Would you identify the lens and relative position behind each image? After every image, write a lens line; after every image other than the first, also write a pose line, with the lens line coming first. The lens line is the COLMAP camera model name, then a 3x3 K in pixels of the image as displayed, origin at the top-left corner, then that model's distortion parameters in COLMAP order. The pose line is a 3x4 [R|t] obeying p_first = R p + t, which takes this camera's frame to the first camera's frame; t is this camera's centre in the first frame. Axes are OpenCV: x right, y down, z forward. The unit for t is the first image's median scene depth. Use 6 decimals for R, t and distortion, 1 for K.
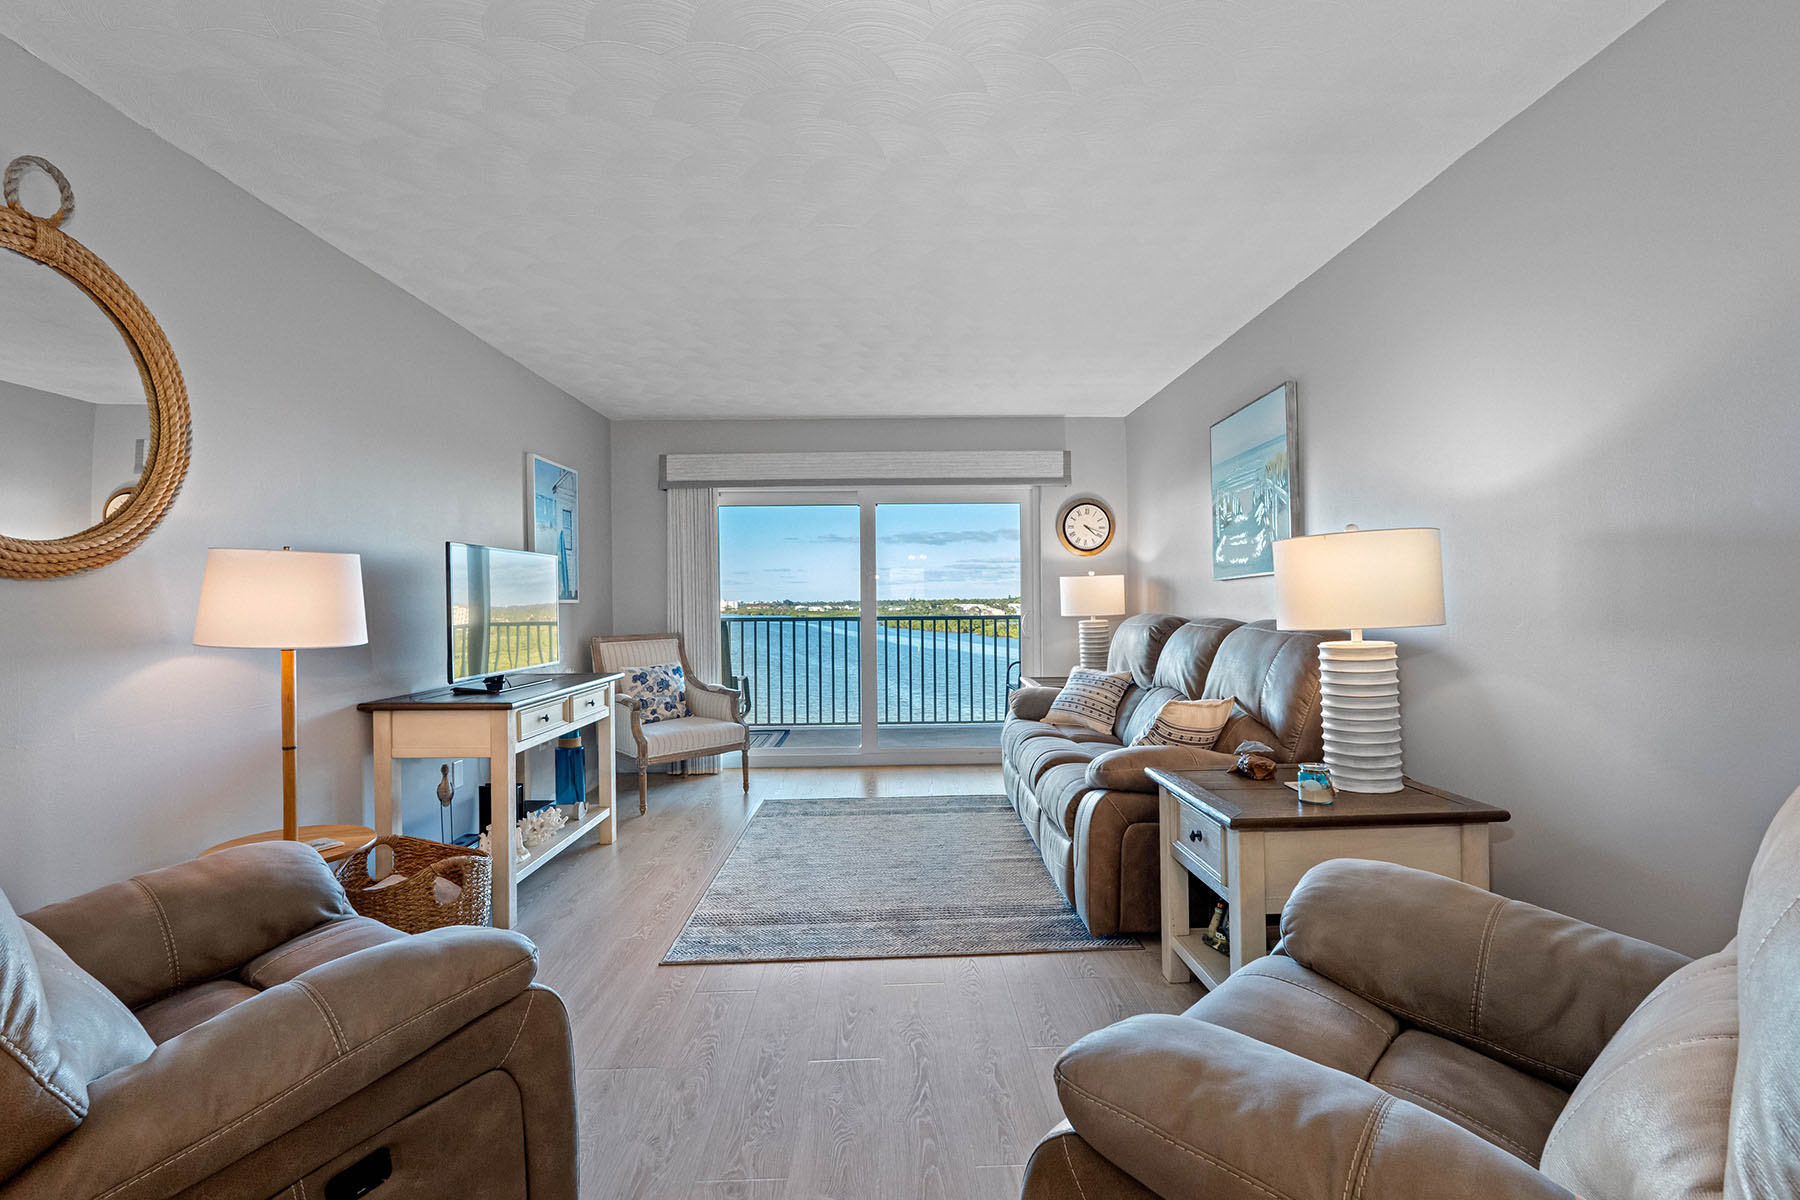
lens RADIAL K [[801.6, 0, 897.4], [0, 801.6, 601.7], [0, 0, 1]] dist [-0.002588, -0.000037]
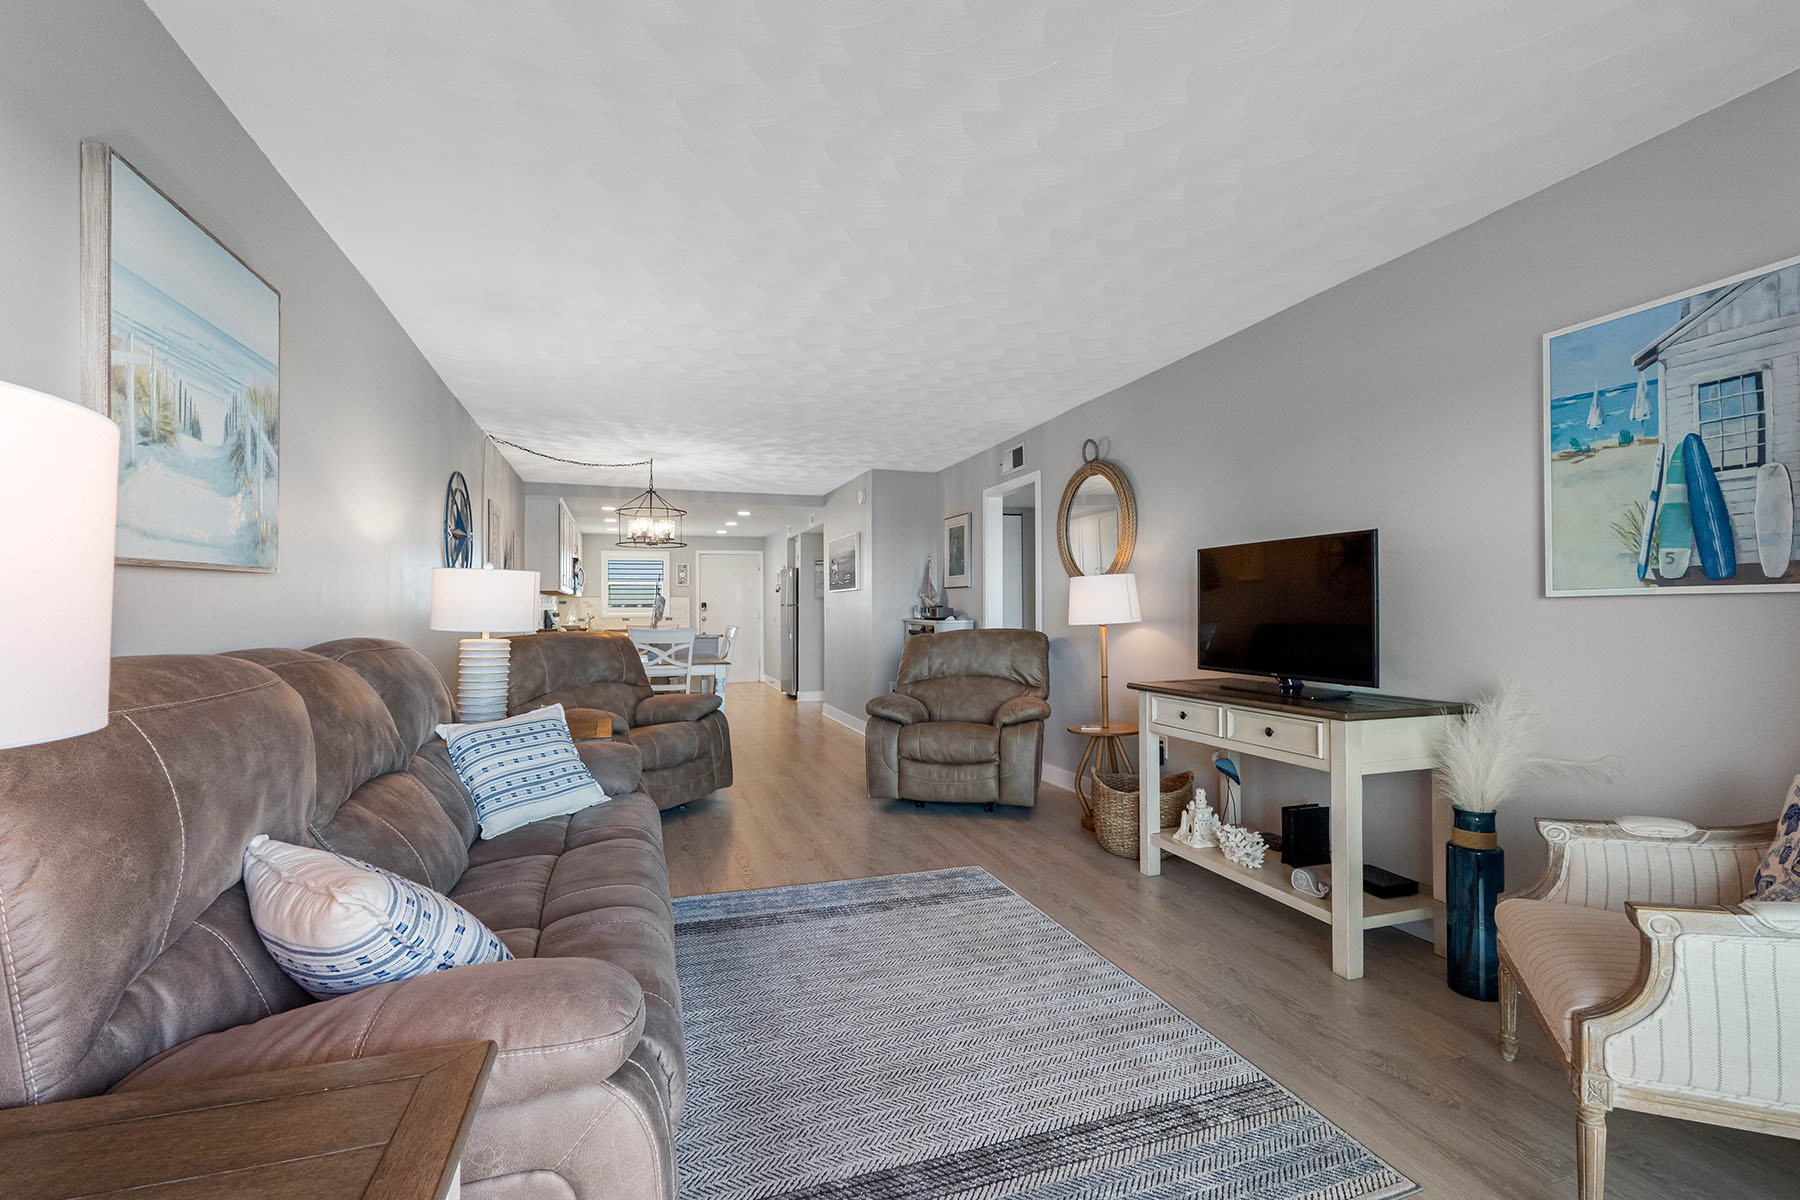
lens RADIAL K [[801.6, 0, 888.3], [0, 801.6, 625.7], [0, 0, 1]] dist [-0.002588, -0.000037]
pose [[-0.956252, 0.027666, -0.291234, 0.140664], [0.021293, 0.999460, 0.025032, 0.001530], [0.291770, 0.017736, -0.956324, 1.316325]]
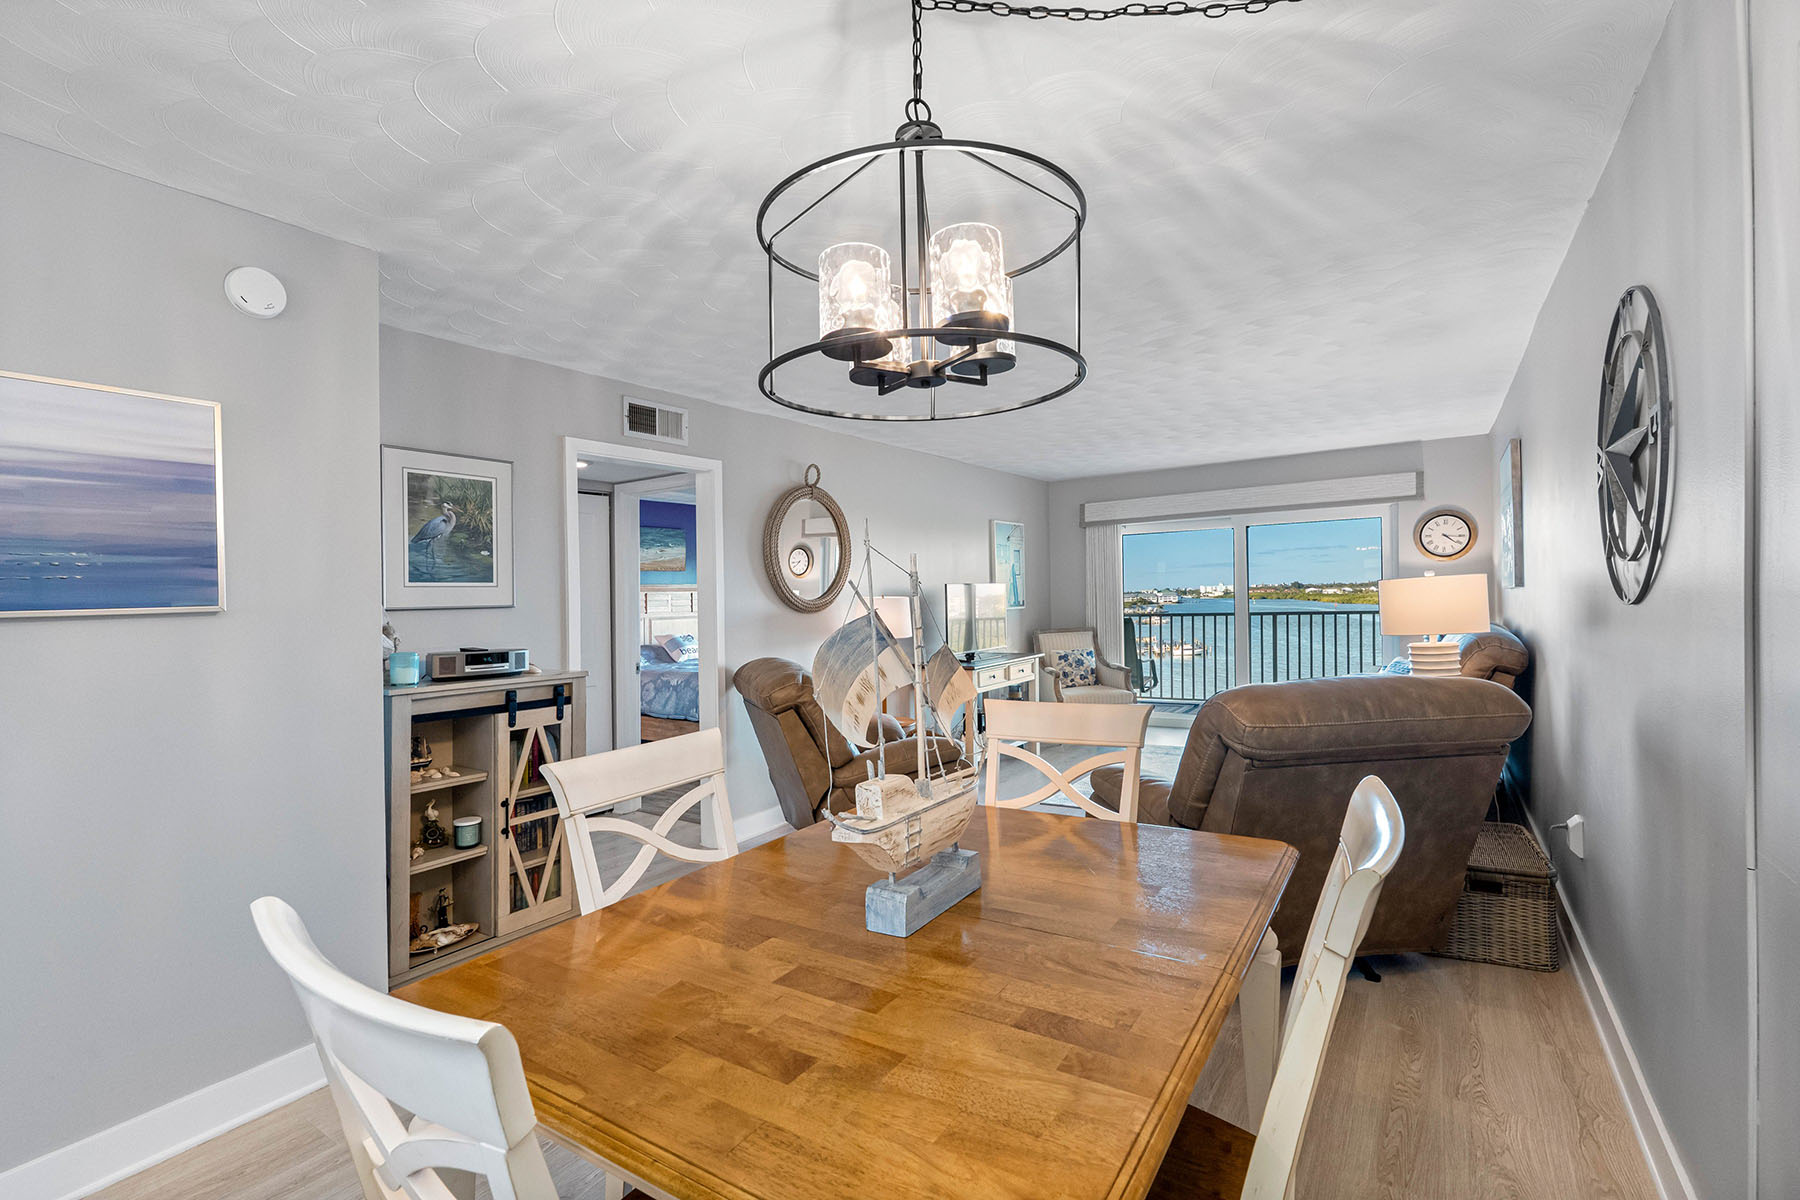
lens RADIAL K [[801.6, 0, 901.6], [0, 801.6, 590.7], [0, 0, 1]] dist [-0.002588, -0.000037]
pose [[0.826426, -0.016758, -0.562795, 0.296920], [0.019809, 0.999804, -0.000683, -0.037525], [0.562696, -0.010584, 0.826596, -0.447628]]
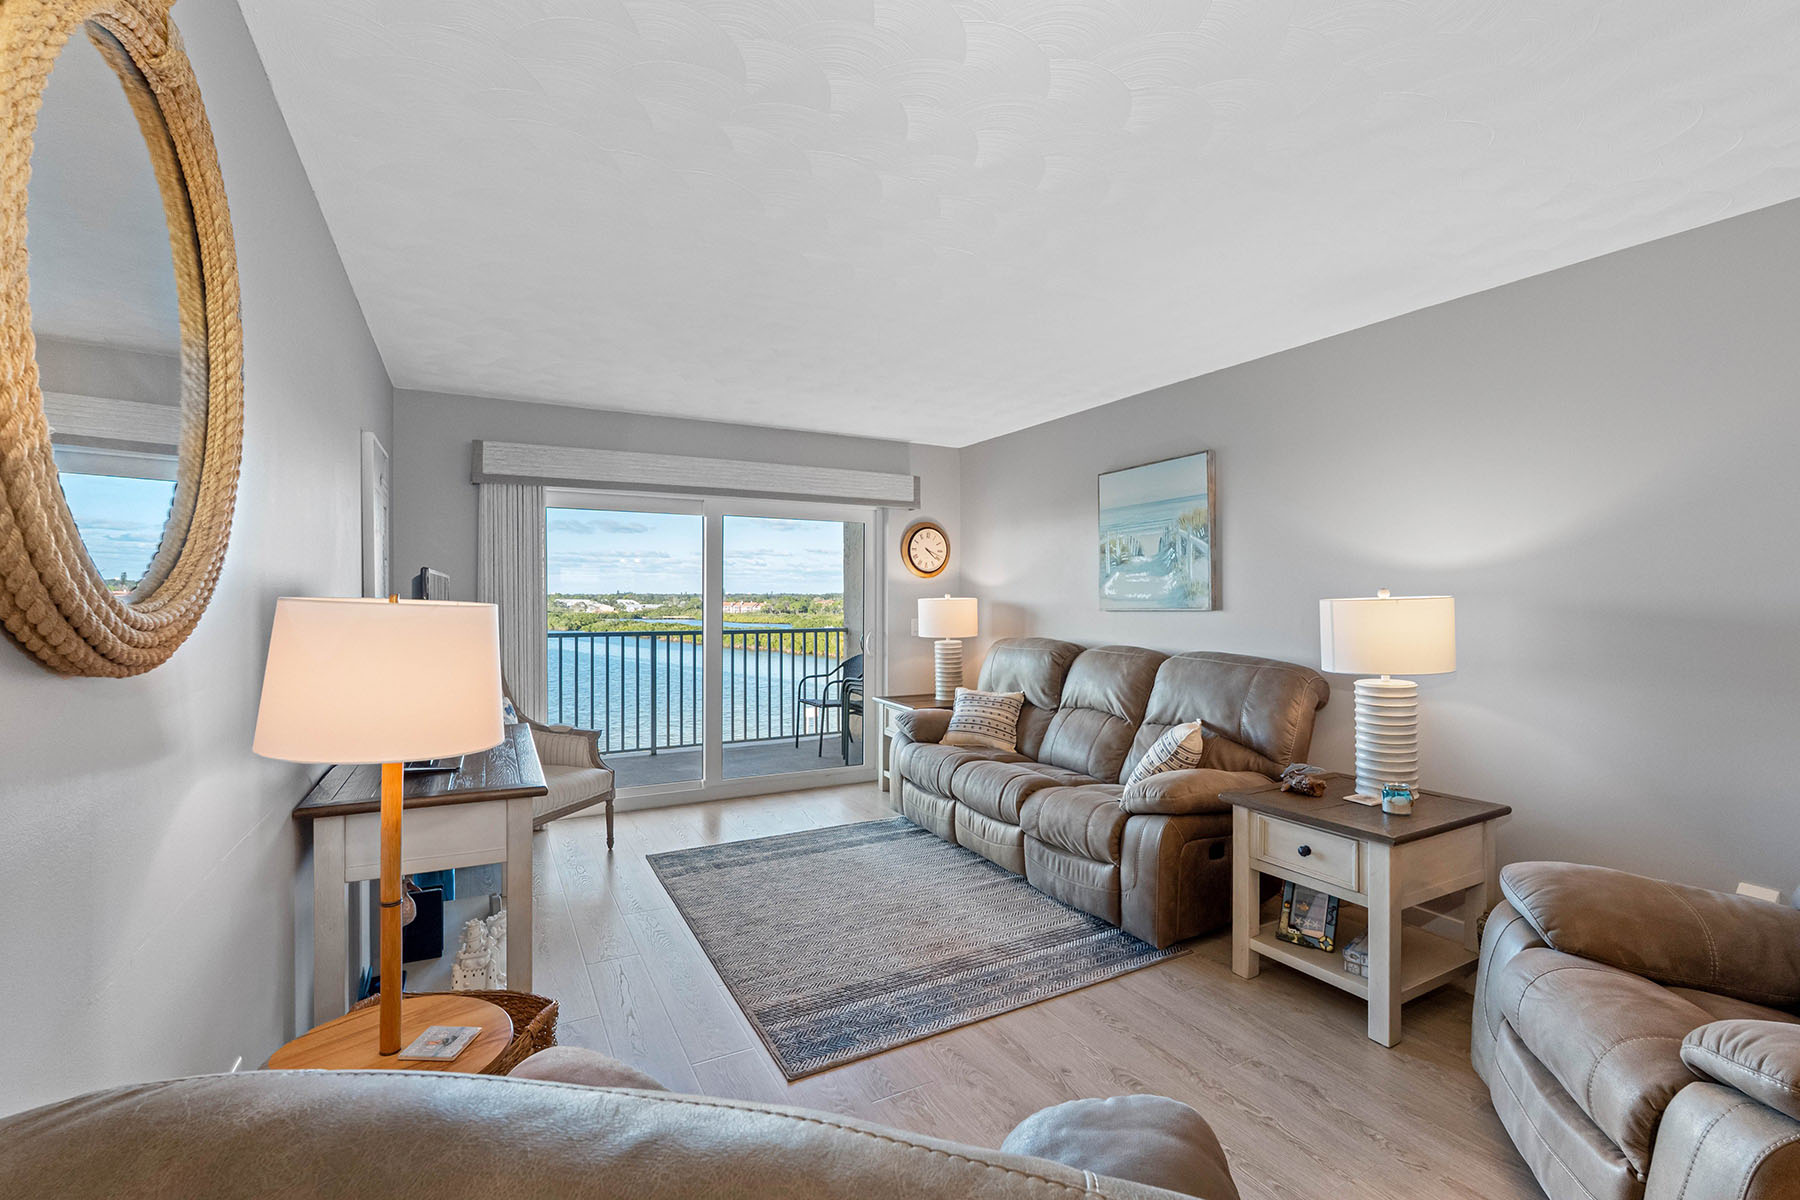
lens RADIAL K [[801.6, 0, 893.1], [0, 801.6, 603.0], [0, 0, 1]] dist [-0.002588, -0.000037]
pose [[0.889021, 0.010954, 0.457736, -0.344178], [-0.013547, 0.999905, 0.002382, -0.032210], [-0.457667, -0.008318, 0.889085, 0.115342]]
